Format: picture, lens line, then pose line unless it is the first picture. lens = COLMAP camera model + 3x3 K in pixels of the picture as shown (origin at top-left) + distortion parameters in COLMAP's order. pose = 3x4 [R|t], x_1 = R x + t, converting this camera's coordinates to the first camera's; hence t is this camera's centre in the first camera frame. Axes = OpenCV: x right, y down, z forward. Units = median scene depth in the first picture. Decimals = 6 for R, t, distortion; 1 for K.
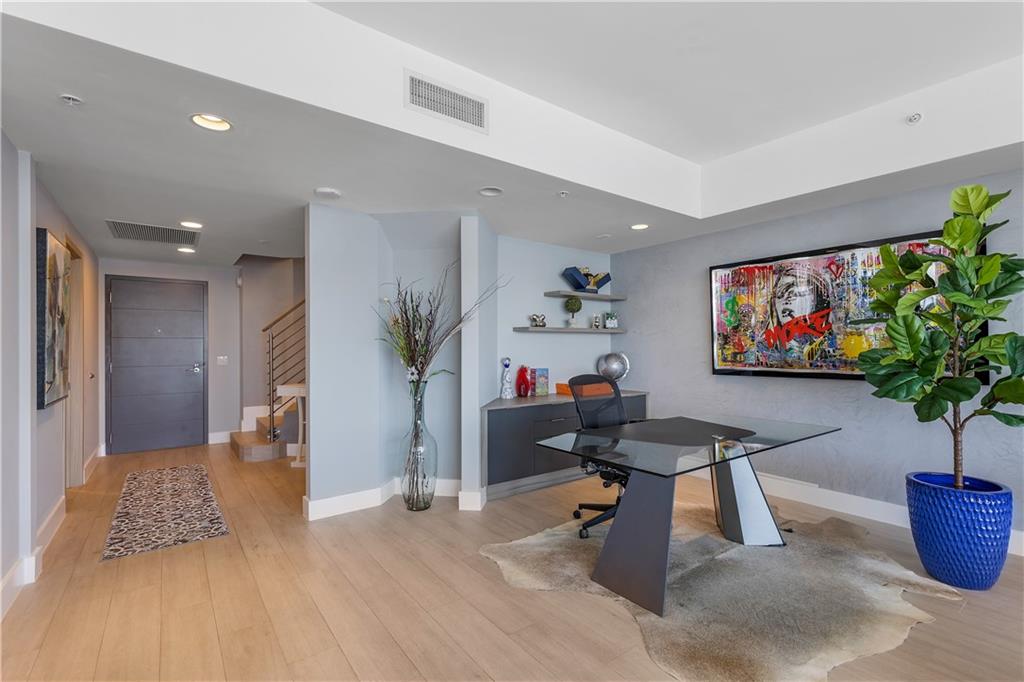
lens RADIAL K [[463.3, 0, 517.1], [0, 463.3, 344.7], [0, 0, 1]] dist [0.008528, -0.001912]
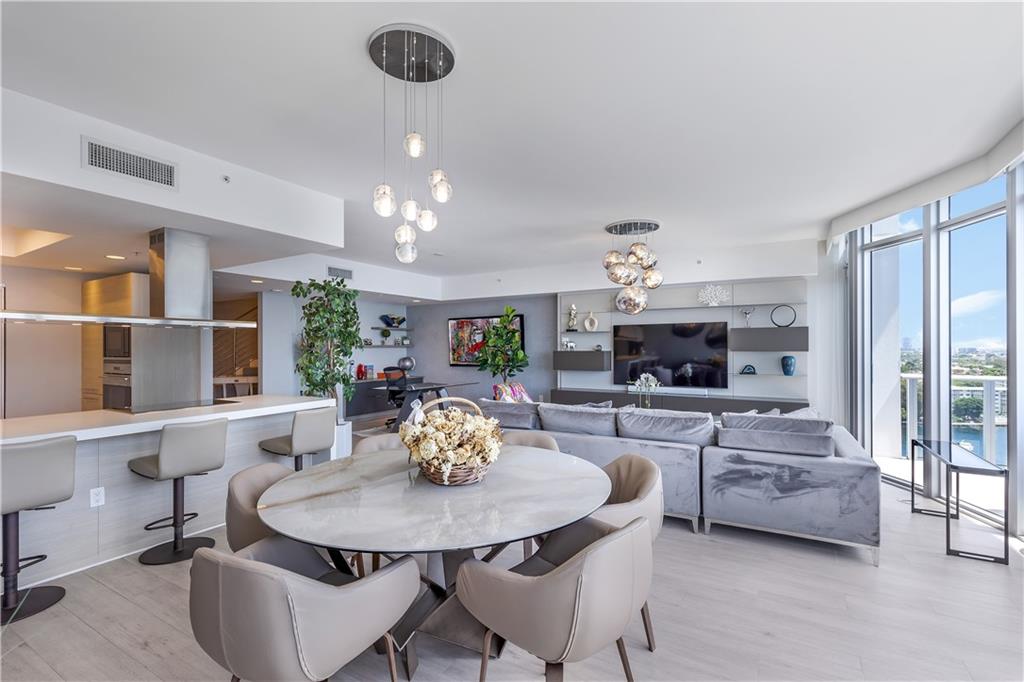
lens RADIAL K [[463.3, 0, 512.0], [0, 463.3, 342.4], [0, 0, 1]] dist [0.008528, -0.001912]
pose [[0.930554, 0.001007, 0.366153, -0.129747], [0.001934, 0.999969, -0.007667, -0.037204], [-0.366150, 0.007843, 0.930523, -1.299335]]
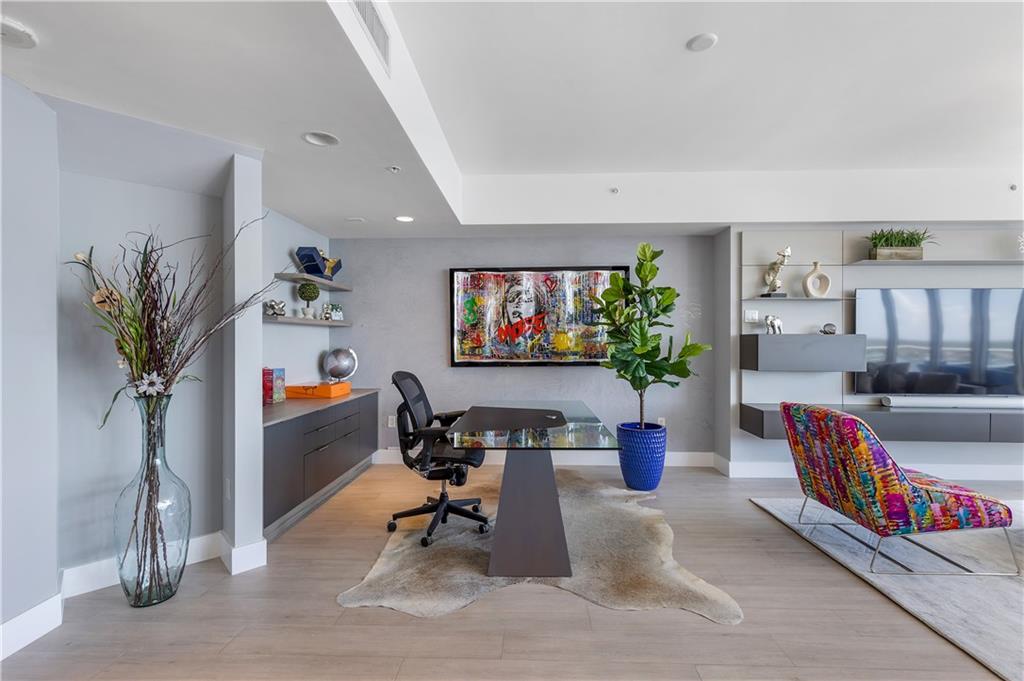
lens RADIAL K [[463.3, 0, 517.3], [0, 463.3, 341.5], [0, 0, 1]] dist [0.008528, -0.001912]
pose [[0.629905, 0.003585, 0.776664, -0.357956], [-0.005461, 0.999985, -0.000187, 0.003368], [-0.776653, -0.004124, 0.629915, 0.206934]]
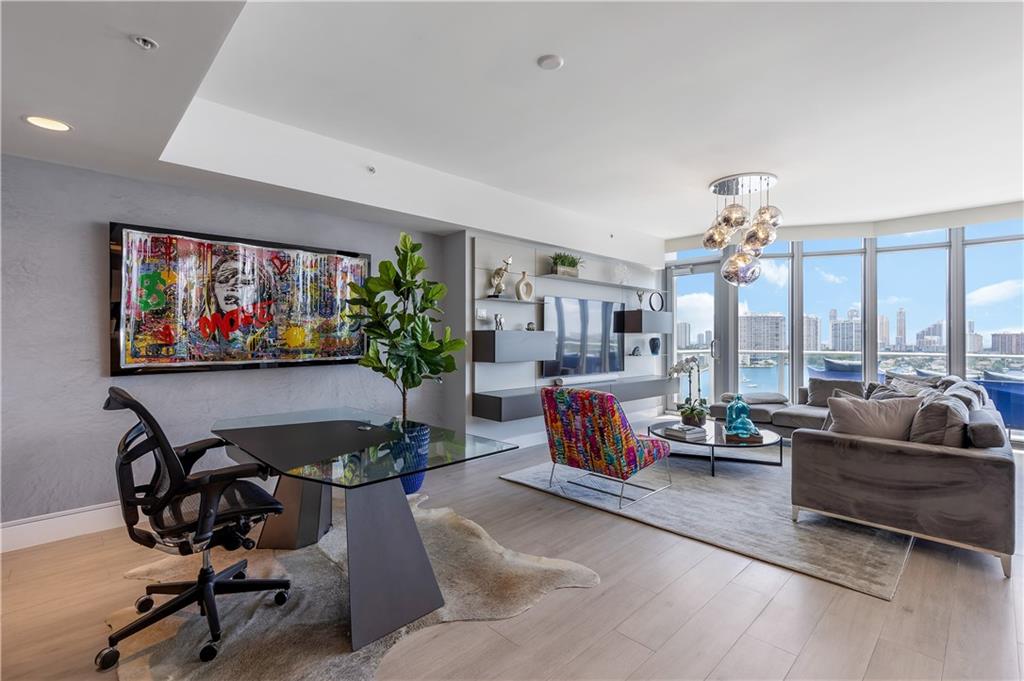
lens RADIAL K [[463.3, 0, 512.6], [0, 463.3, 333.7], [0, 0, 1]] dist [0.008528, -0.001912]
pose [[-0.123317, 0.009177, 0.992325, -0.381785], [-0.004707, 0.999941, -0.009832, 0.004129], [-0.992356, -0.005883, -0.123266, 0.528103]]
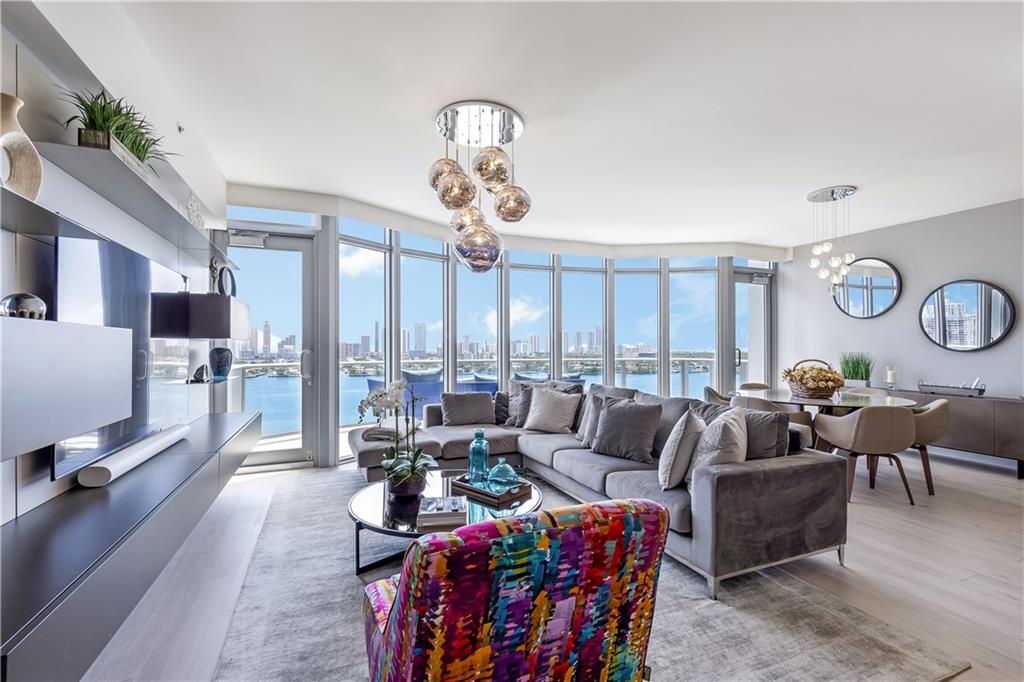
lens RADIAL K [[463.3, 0, 516.1], [0, 463.3, 341.5], [0, 0, 1]] dist [0.008528, -0.001912]
pose [[-0.968561, 0.006094, 0.248702, 0.432029], [0.002711, 0.999899, -0.013940, 0.002044], [-0.248762, -0.012827, -0.968480, 0.572201]]
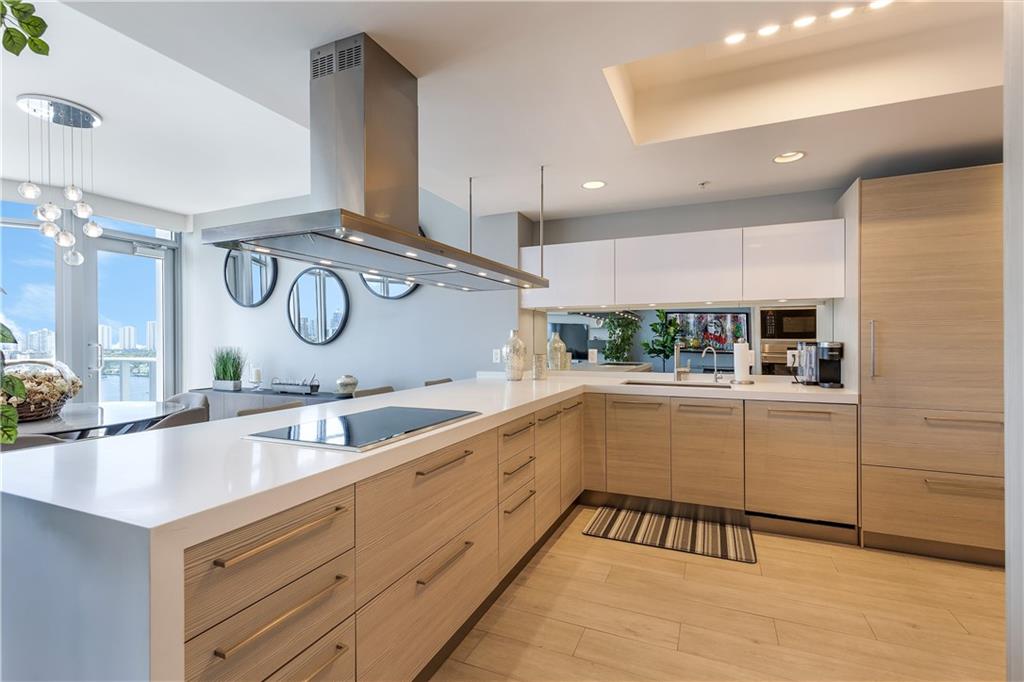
lens RADIAL K [[463.3, 0, 515.8], [0, 463.3, 342.0], [0, 0, 1]] dist [0.008528, -0.001912]
pose [[-0.872240, 0.009624, -0.488984, -0.311244], [0.008426, 0.999954, 0.004652, 0.006975], [0.489006, -0.000063, -0.872280, 0.305859]]
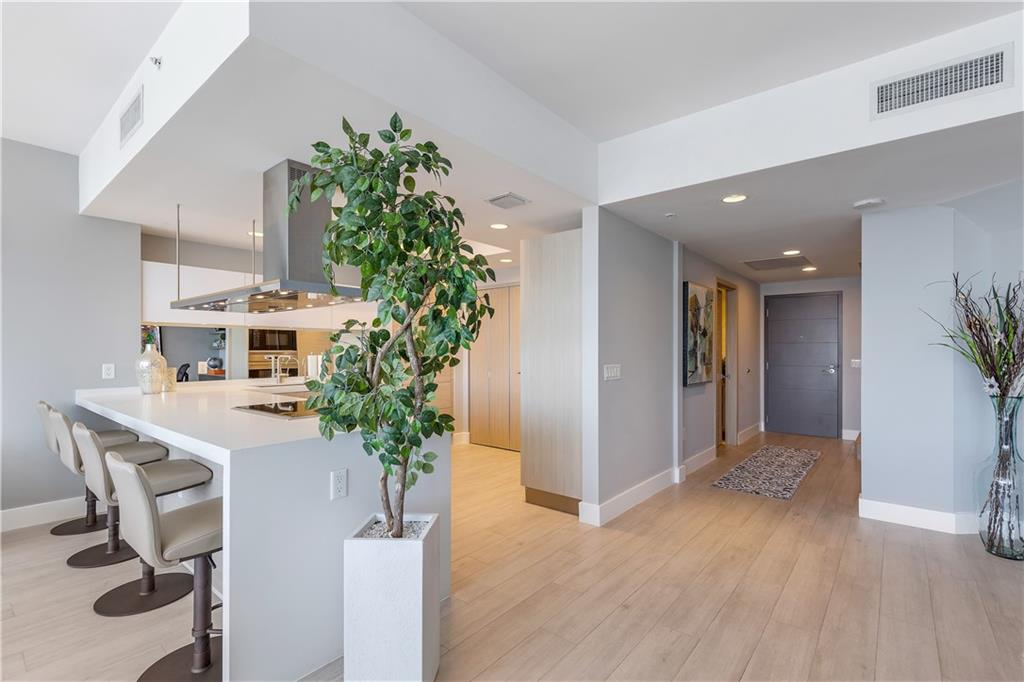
lens RADIAL K [[463.3, 0, 515.8], [0, 463.3, 350.2], [0, 0, 1]] dist [0.008528, -0.001912]
pose [[0.229302, 0.007033, -0.973330, 0.339455], [0.000324, 0.999973, 0.007302, -0.006092], [0.973355, -0.001990, 0.229293, -0.002756]]
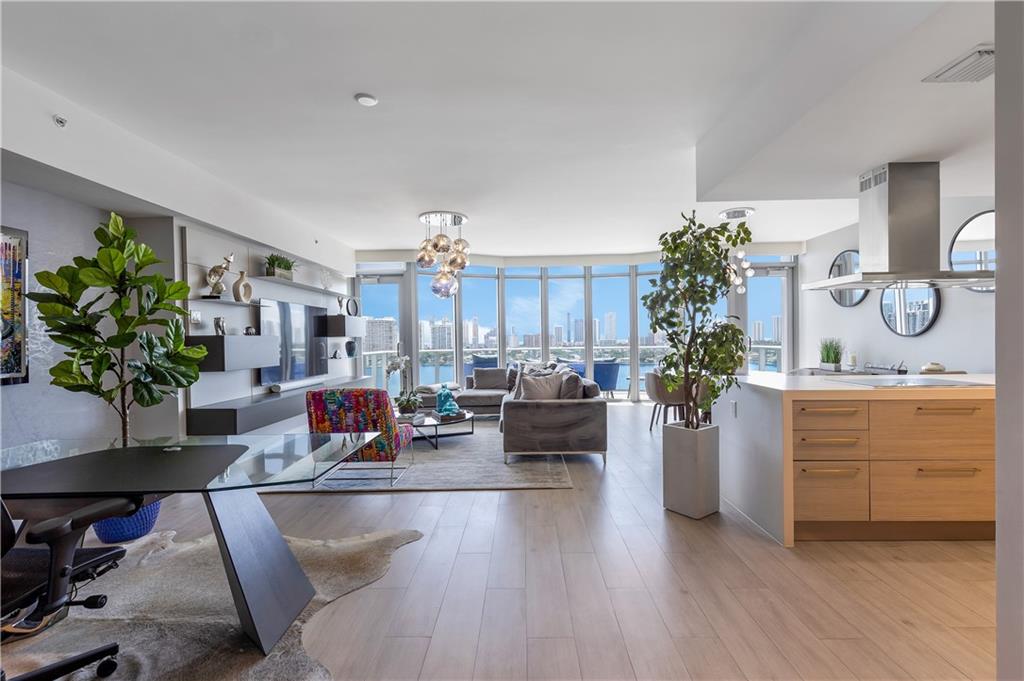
lens RADIAL K [[463.3, 0, 513.9], [0, 463.3, 343.0], [0, 0, 1]] dist [0.008528, -0.001912]
pose [[-0.785783, 0.009687, 0.618426, -0.384423], [0.017496, 0.999825, 0.006569, 0.005689], [-0.618255, 0.015982, -0.785815, 0.836937]]
